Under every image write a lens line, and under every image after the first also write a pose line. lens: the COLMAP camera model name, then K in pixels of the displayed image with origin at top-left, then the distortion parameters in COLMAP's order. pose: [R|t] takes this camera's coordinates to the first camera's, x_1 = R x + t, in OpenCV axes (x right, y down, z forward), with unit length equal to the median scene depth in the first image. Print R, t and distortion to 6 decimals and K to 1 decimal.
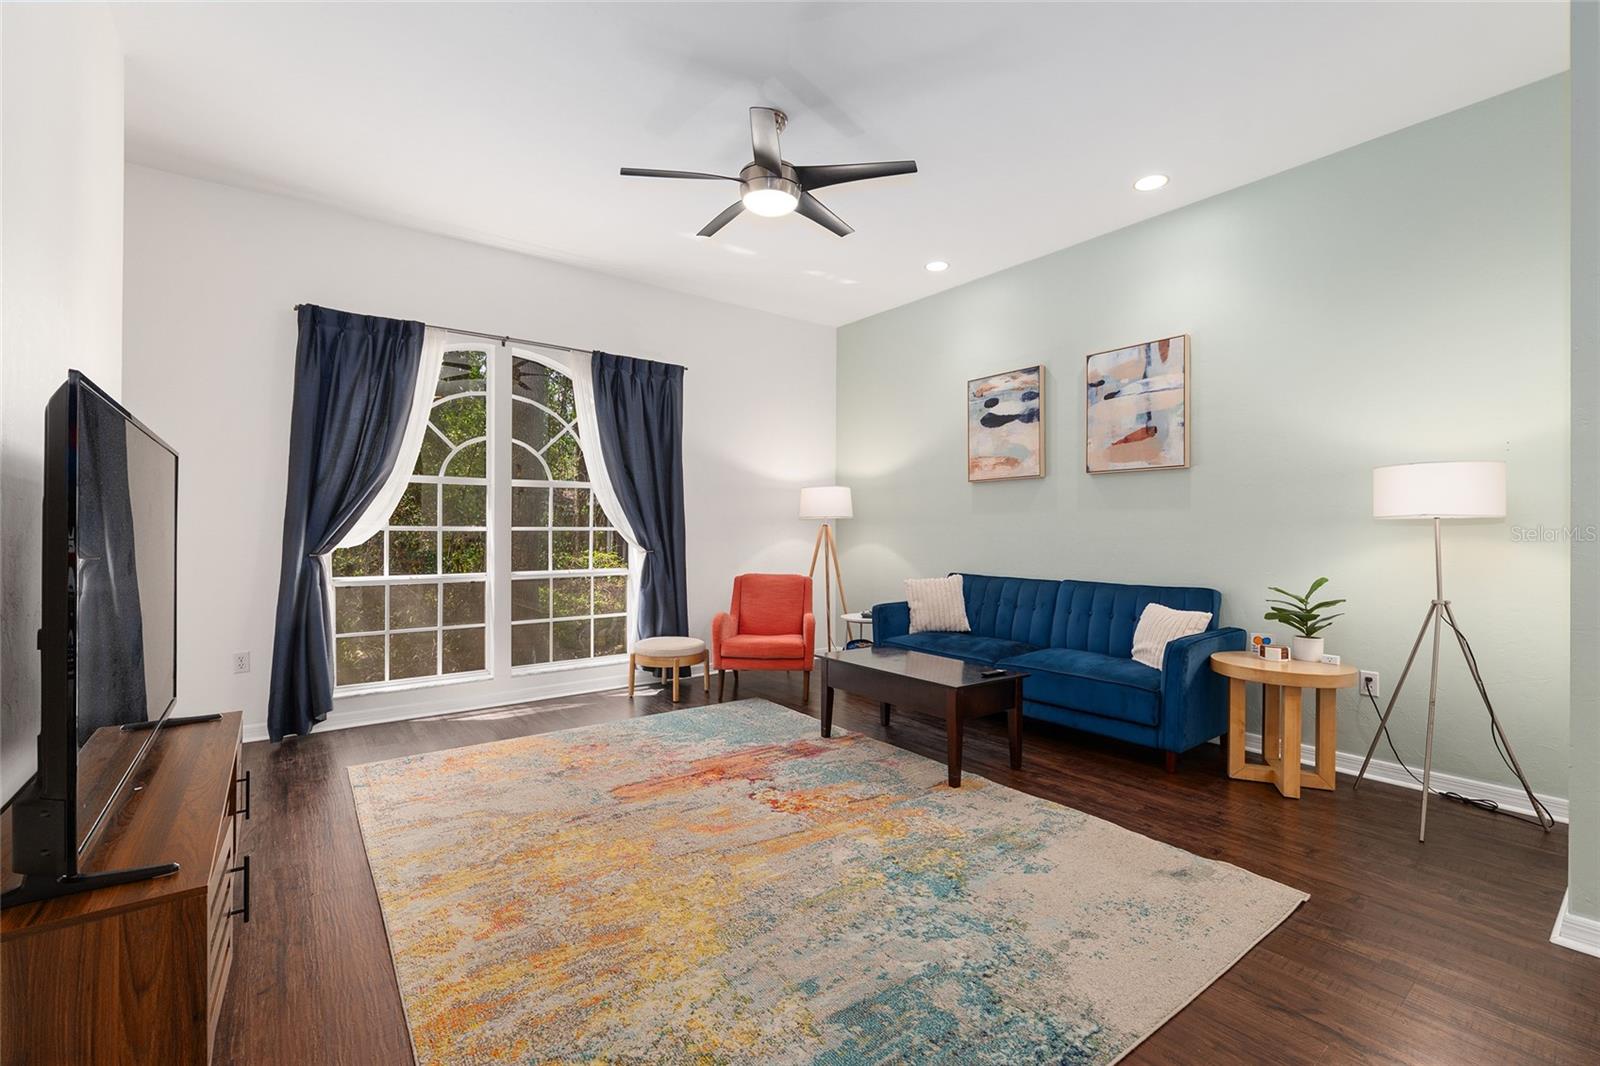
lens RADIAL K [[689.3, 0, 800.4], [0, 689.3, 512.1], [0, 0, 1]] dist [-0.005665, -0.000794]
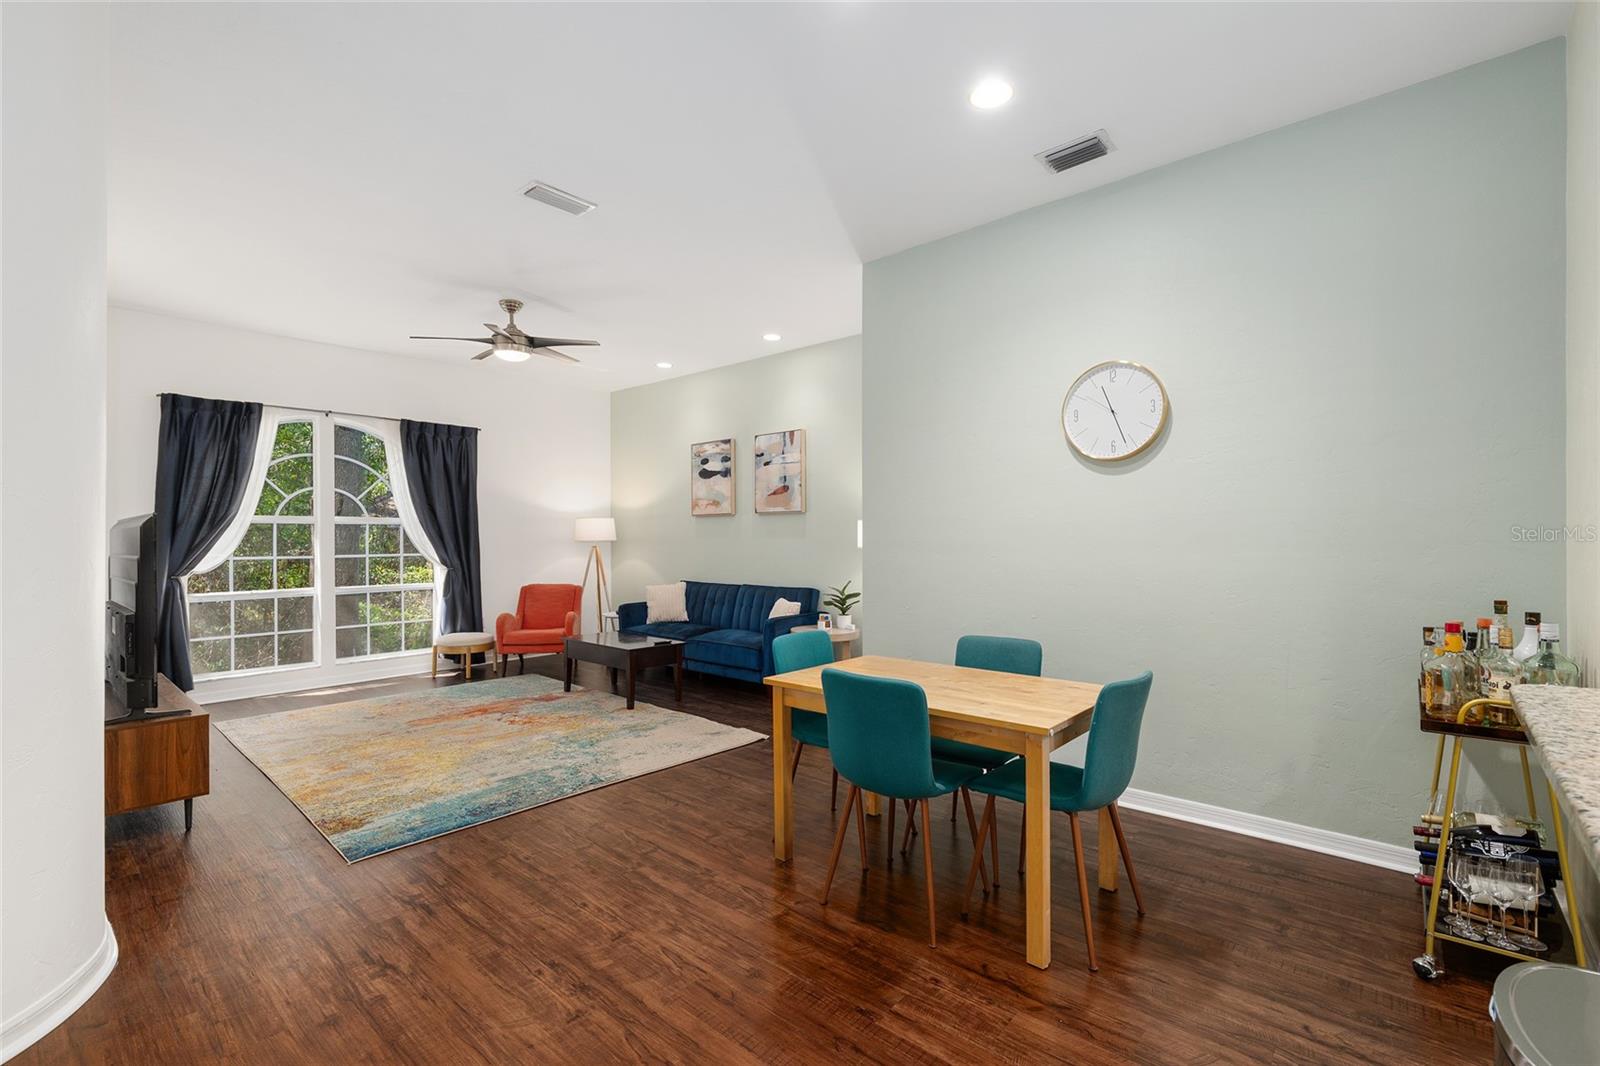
lens RADIAL K [[689.3, 0, 794.3], [0, 689.3, 528.2], [0, 0, 1]] dist [-0.005665, -0.000794]
pose [[0.981015, -0.005297, 0.193858, 0.233649], [0.002570, 0.999894, 0.014316, -0.051822], [-0.193913, -0.013546, 0.980925, -0.574717]]
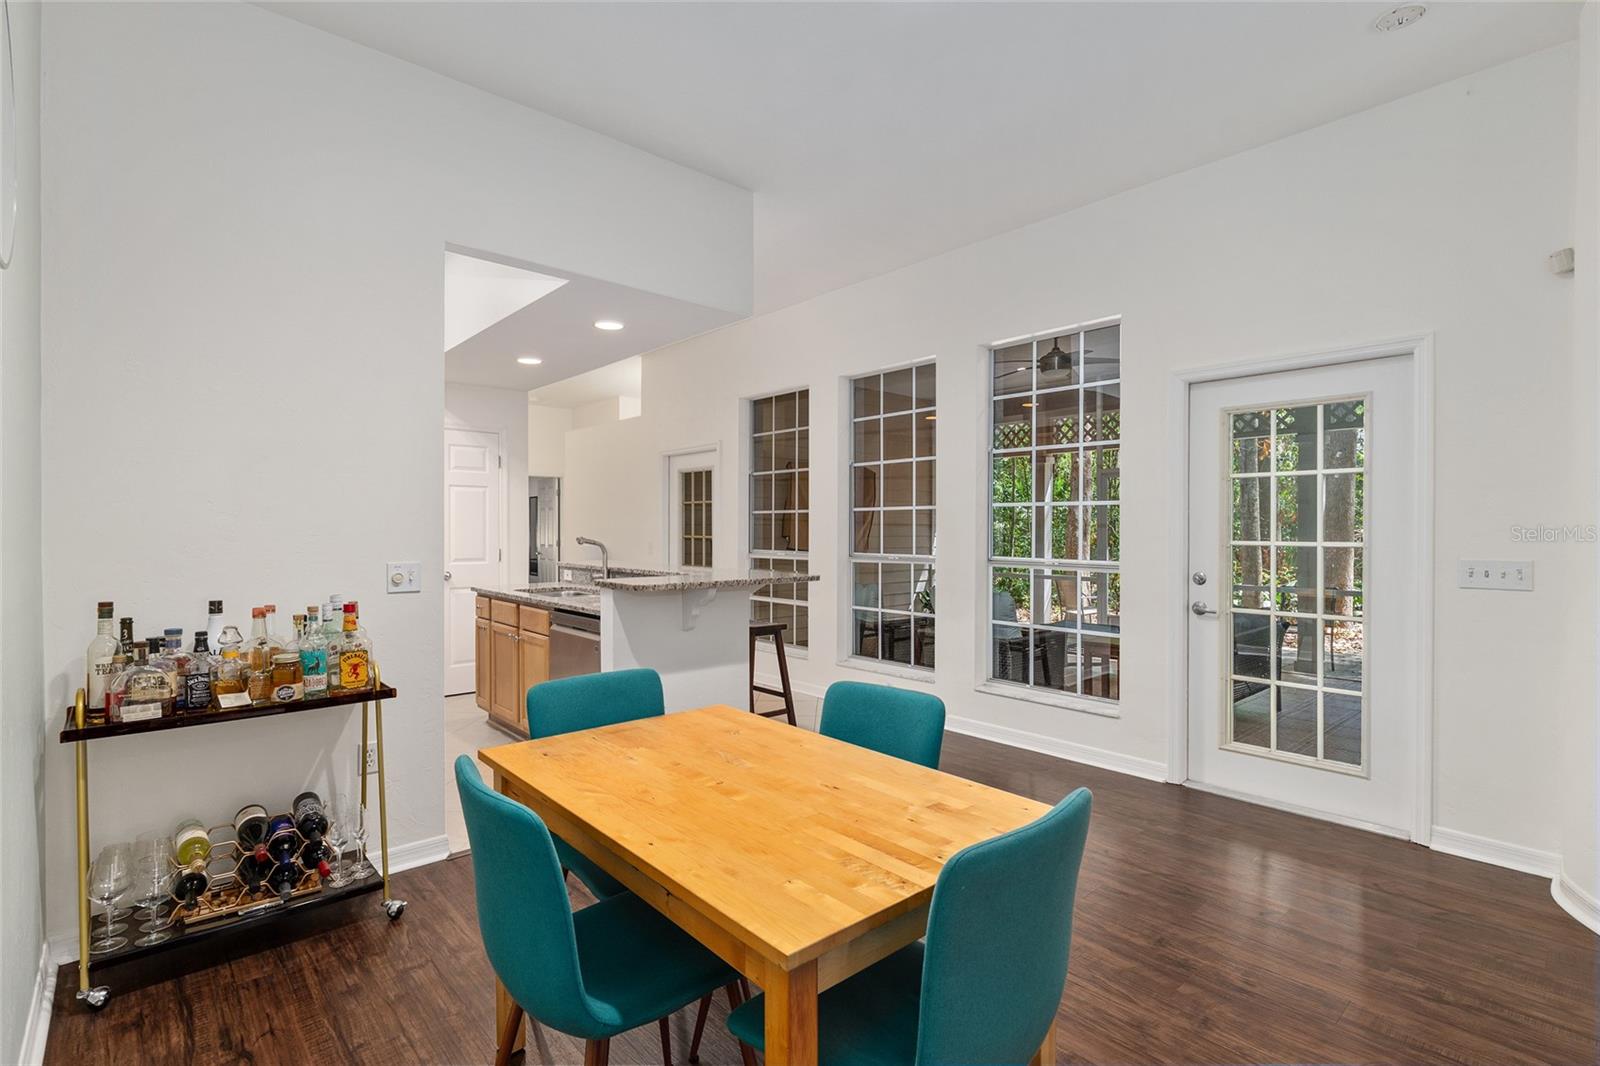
lens RADIAL K [[754.8, 0, 783.3], [0, 754.8, 534.1], [0, 0, 1]] dist [0.003625, 0.000777]
pose [[-0.998373, -0.001783, -0.056999, 0.506468], [-0.000745, 0.999834, -0.018225, -0.017864], [0.057022, -0.018153, -0.998208, 0.498213]]
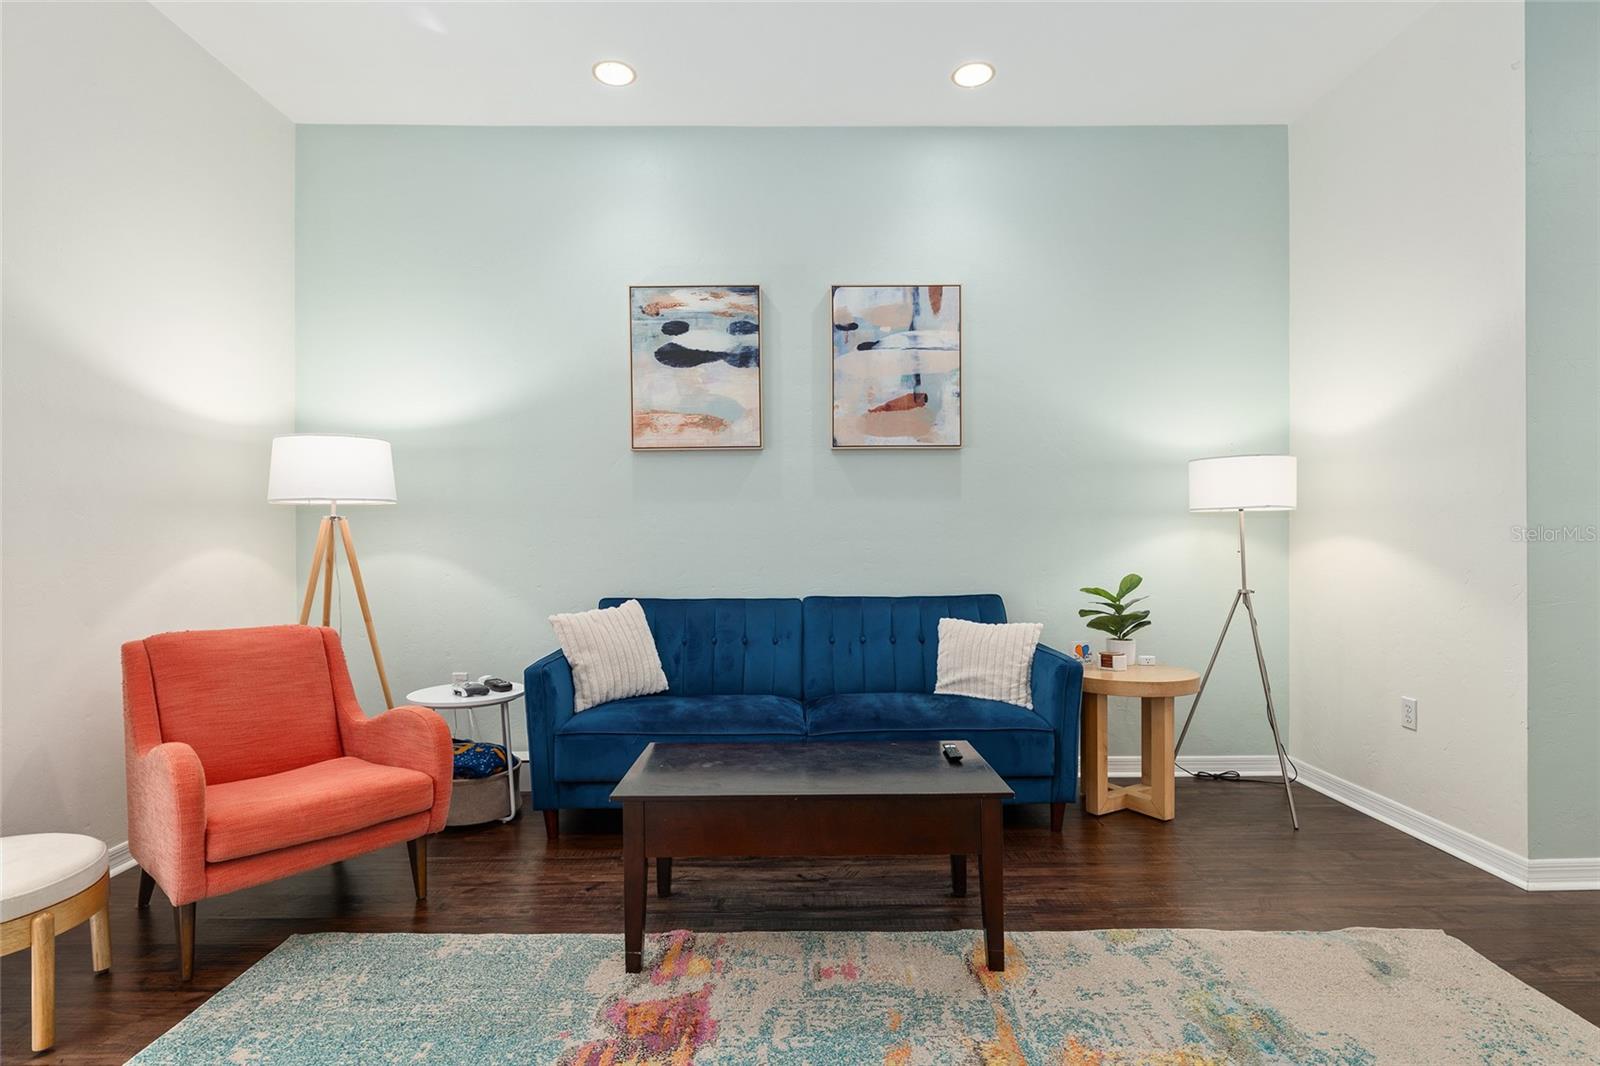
lens RADIAL K [[805.4, 0, 800.8], [0, 805.4, 533.7], [0, 0, 1]] dist [0.003100, -0.000958]
pose [[0.601757, -0.002779, 0.798674, -0.319691], [-0.011613, 0.999858, 0.012229, 0.027128], [-0.798595, -0.016634, 0.601639, 0.582558]]
